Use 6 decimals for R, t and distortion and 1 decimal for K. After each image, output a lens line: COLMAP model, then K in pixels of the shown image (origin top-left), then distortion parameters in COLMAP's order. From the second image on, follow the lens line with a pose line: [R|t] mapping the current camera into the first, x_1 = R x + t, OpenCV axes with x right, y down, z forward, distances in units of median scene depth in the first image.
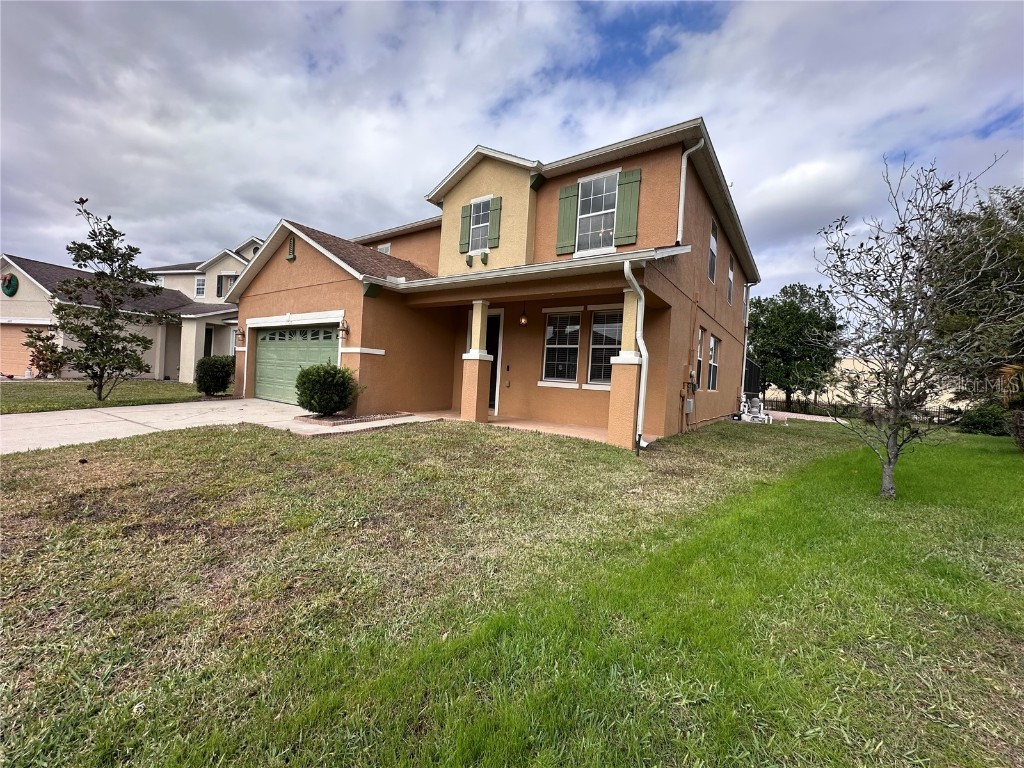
lens RADIAL K [[405.5, 0, 509.5], [0, 405.5, 381.3], [0, 0, 1]] dist [-0.003509, 0.000966]
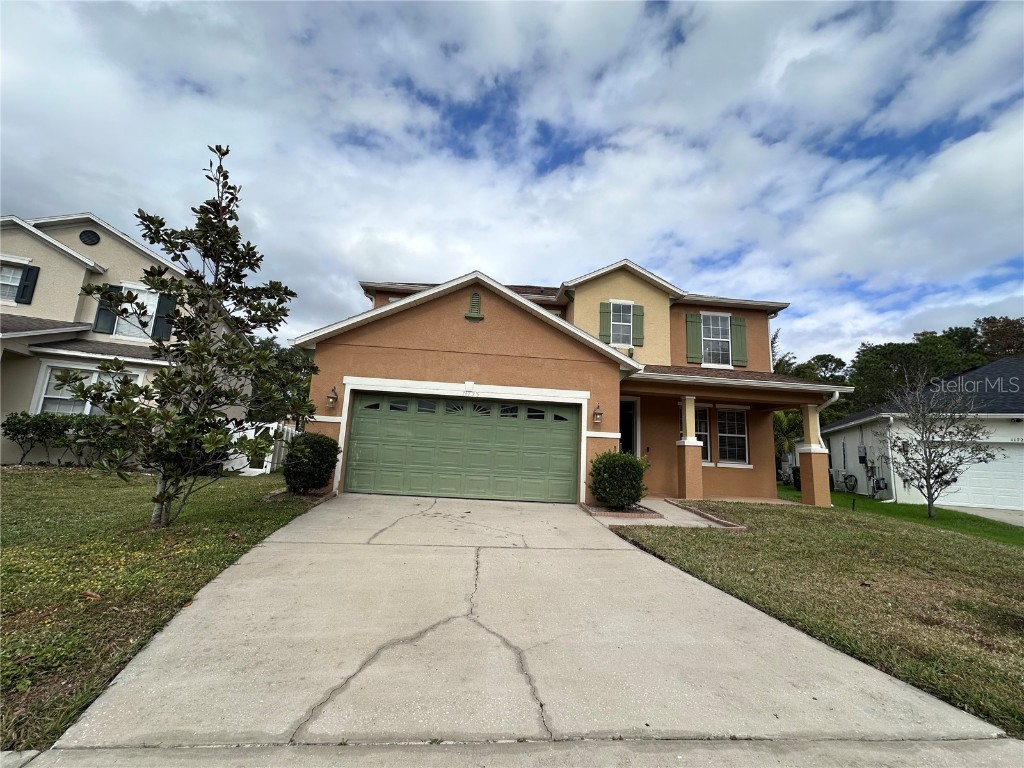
lens RADIAL K [[405.5, 0, 513.7], [0, 405.5, 378.3], [0, 0, 1]] dist [-0.003509, 0.000966]
pose [[0.764876, 0.101331, 0.636158, -1.091724], [-0.001883, 0.987898, -0.155094, -0.054946], [-0.644175, 0.117430, 0.755810, 0.368079]]
